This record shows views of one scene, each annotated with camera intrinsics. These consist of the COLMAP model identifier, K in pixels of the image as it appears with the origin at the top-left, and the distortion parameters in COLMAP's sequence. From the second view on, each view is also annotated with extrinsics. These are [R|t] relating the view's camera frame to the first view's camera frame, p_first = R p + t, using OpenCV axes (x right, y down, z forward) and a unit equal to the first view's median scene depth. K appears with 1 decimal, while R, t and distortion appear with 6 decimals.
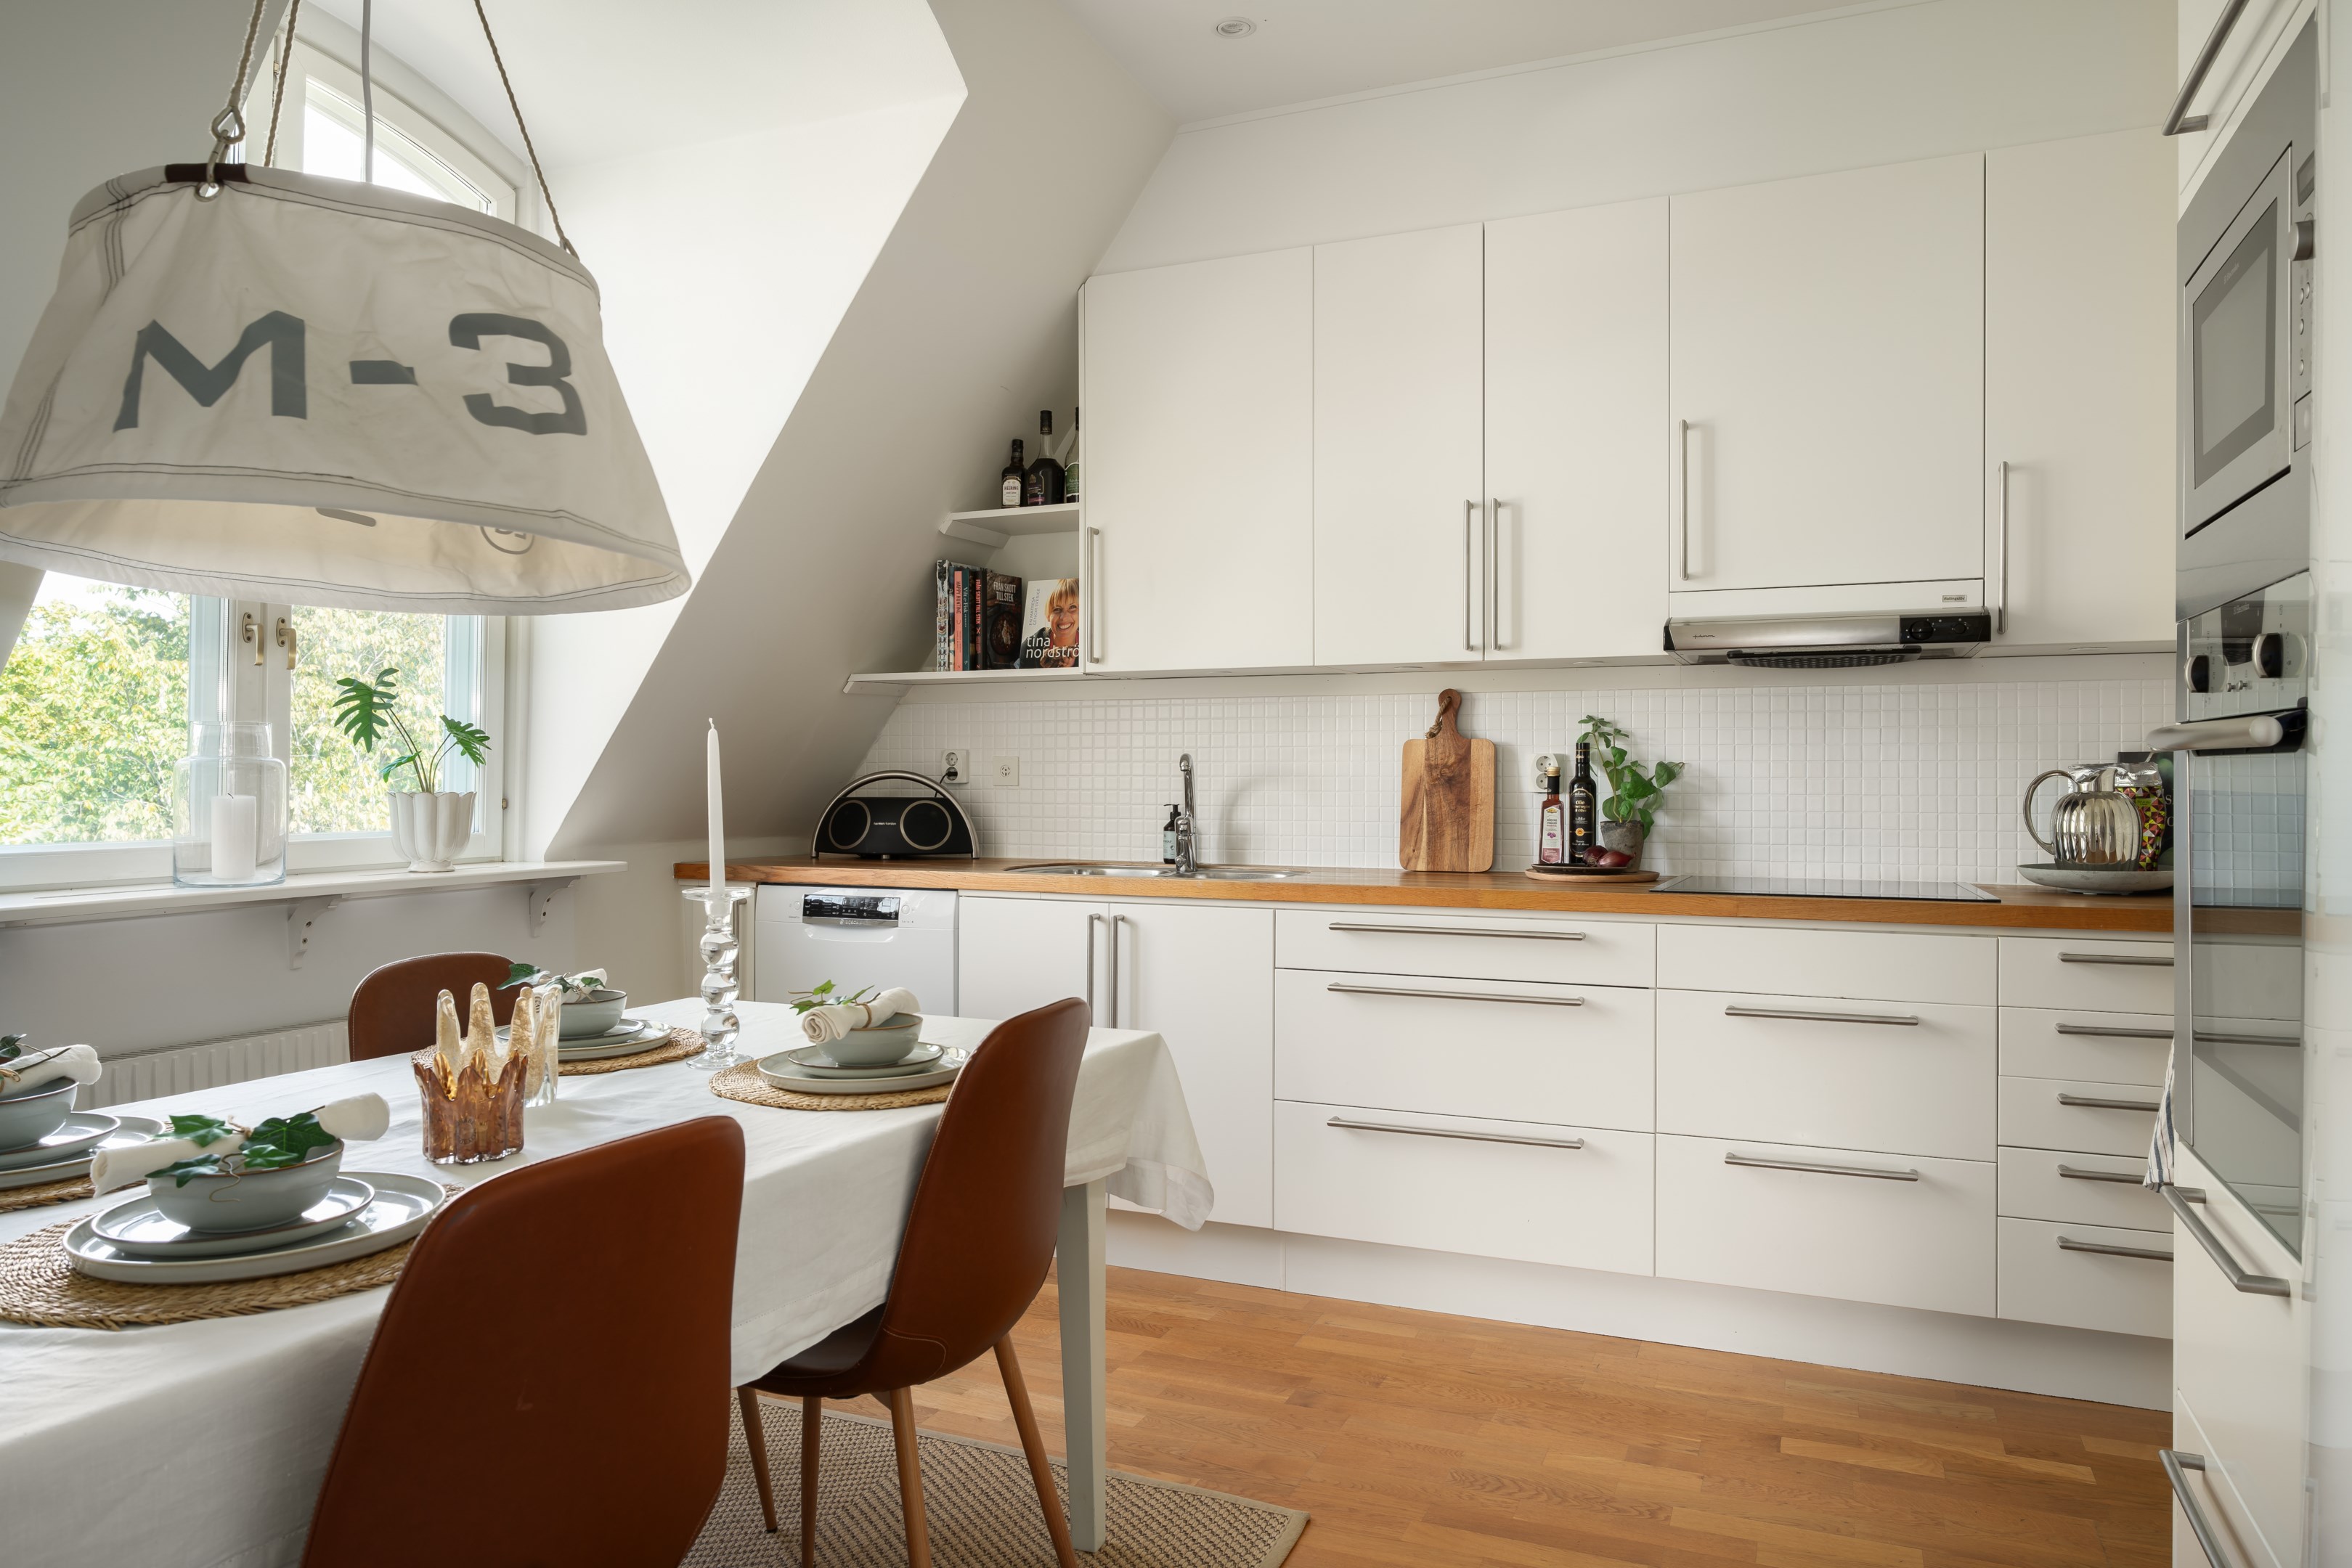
lens RADIAL K [[1533.4, 0, 1176.7], [0, 1533.4, 783.6], [0, 0, 1]] dist [0.002868, -0.002082]
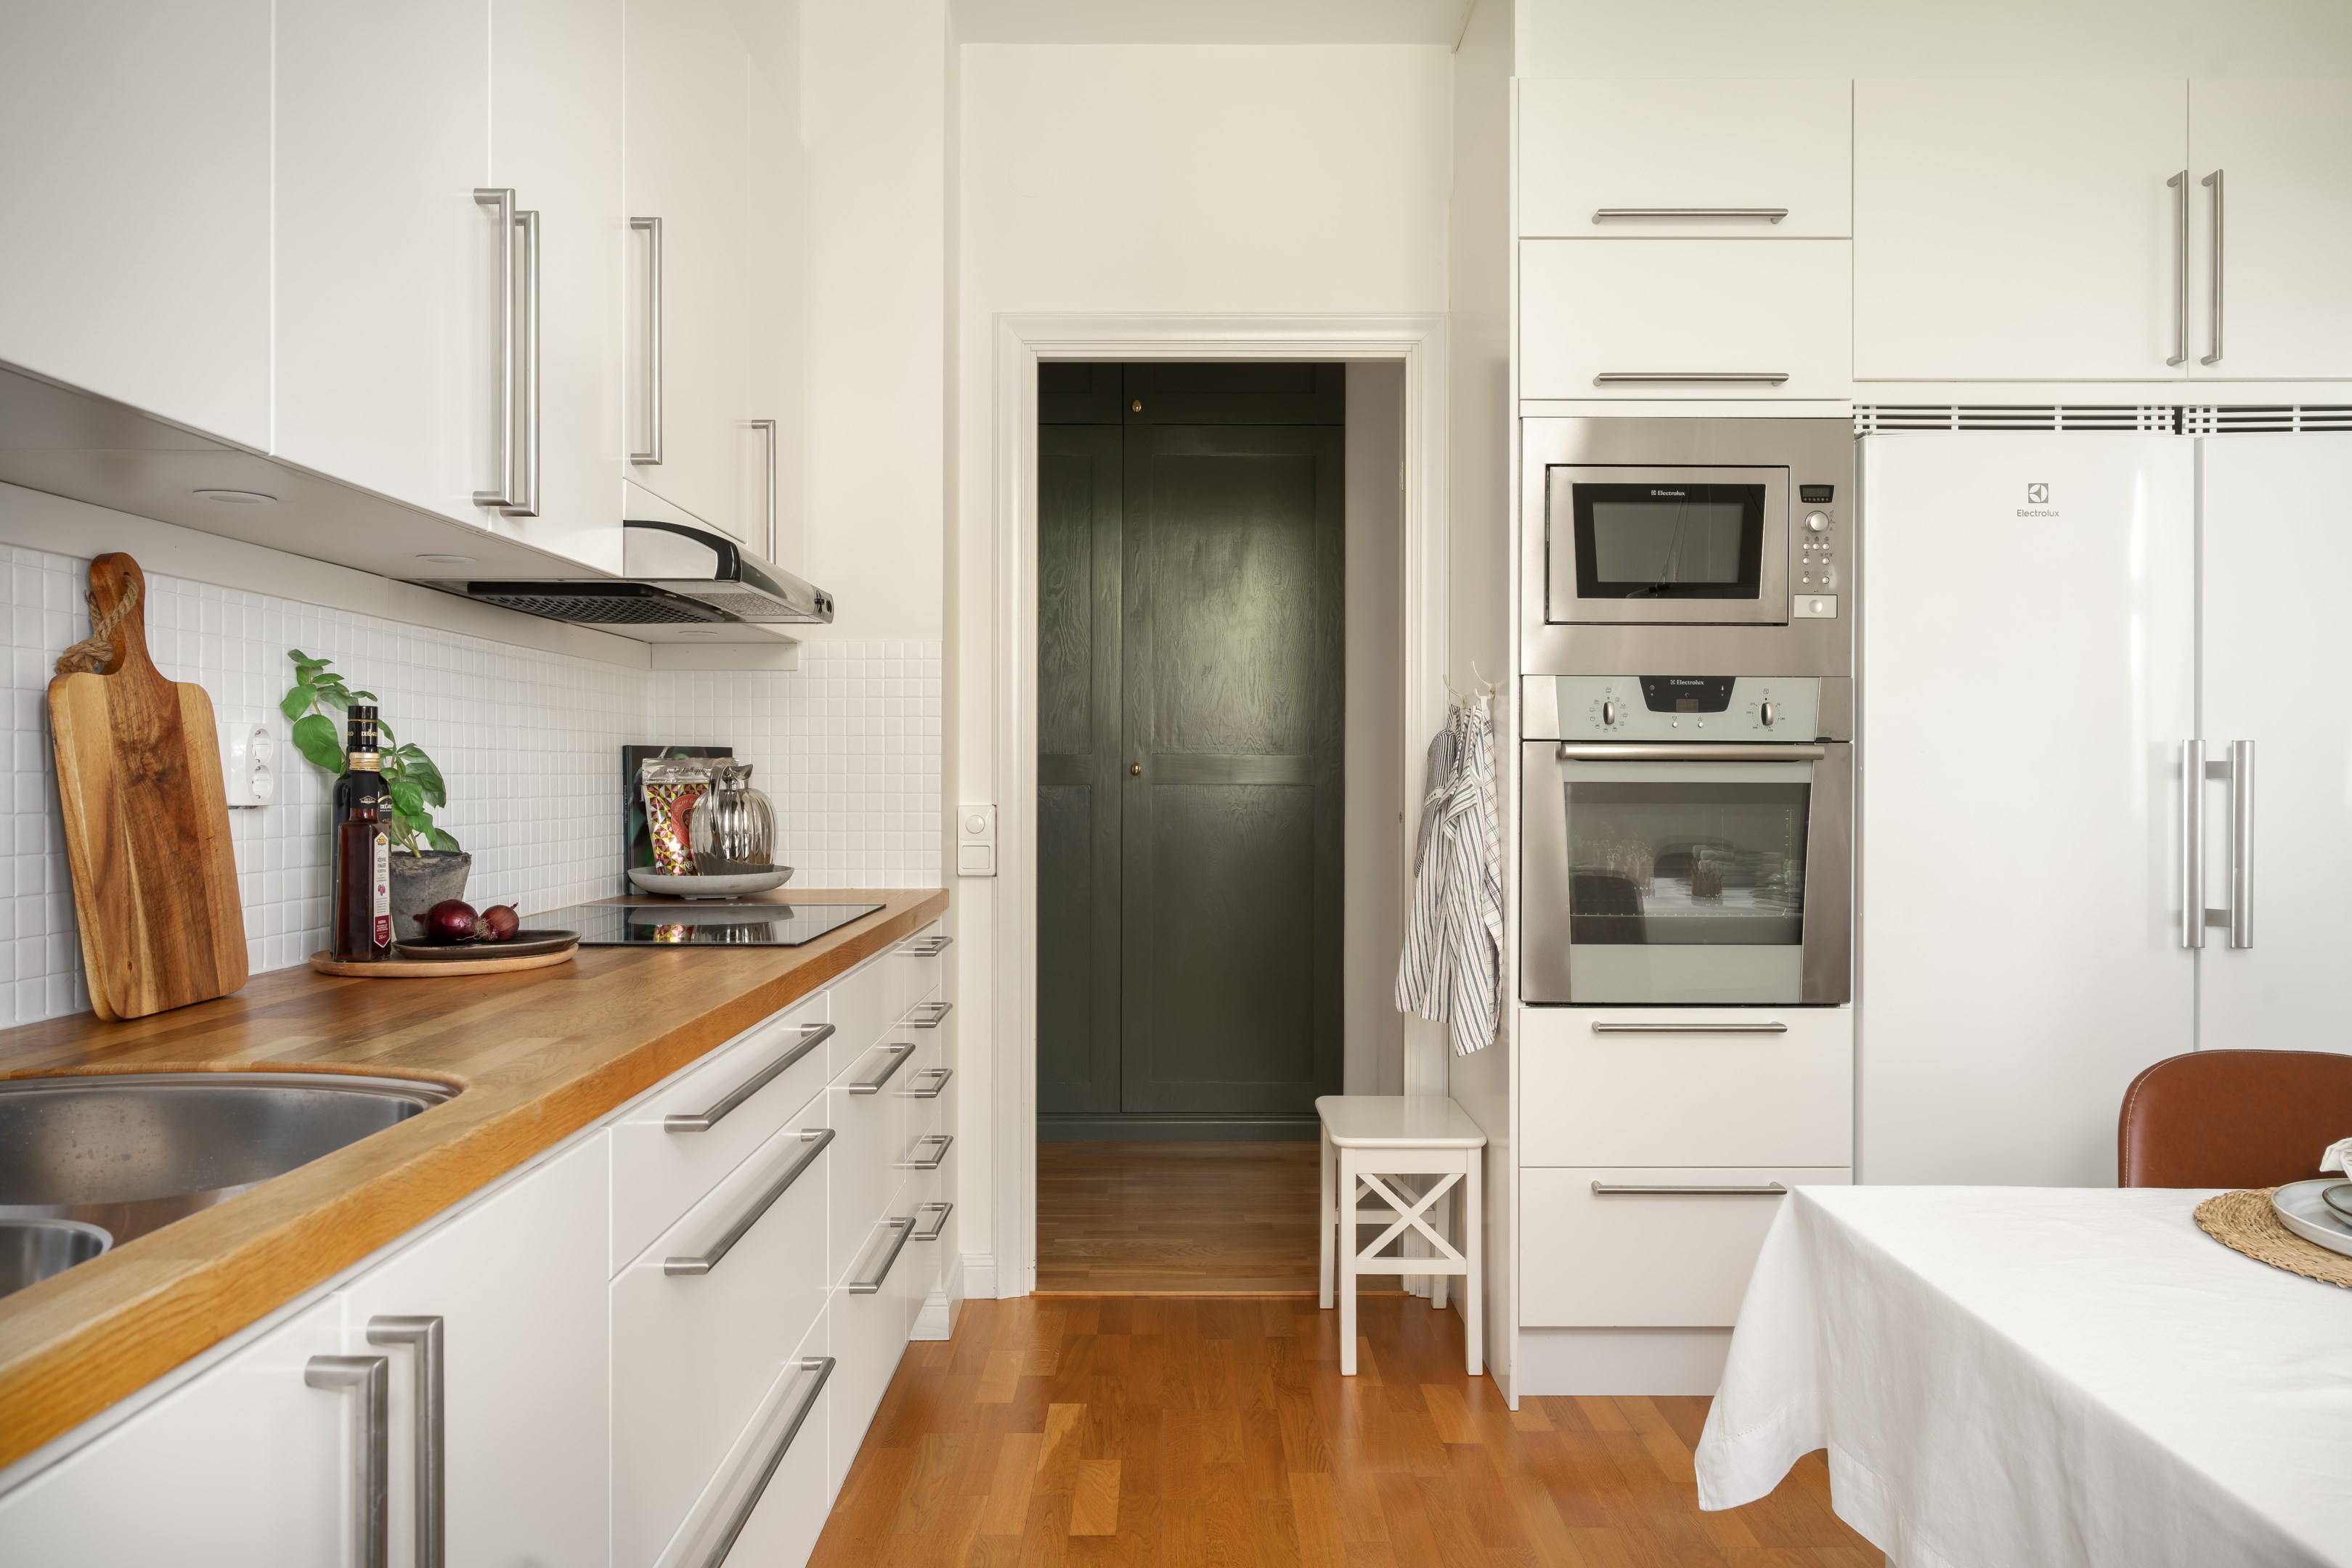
lens RADIAL K [[1533.4, 0, 1174.9], [0, 1533.4, 779.1], [0, 0, 1]] dist [0.002868, -0.002082]
pose [[-0.384161, -0.006244, 0.923245, -0.312939], [0.002490, 0.999966, 0.007799, -0.005367], [-0.923263, 0.005295, -0.384133, 0.941920]]
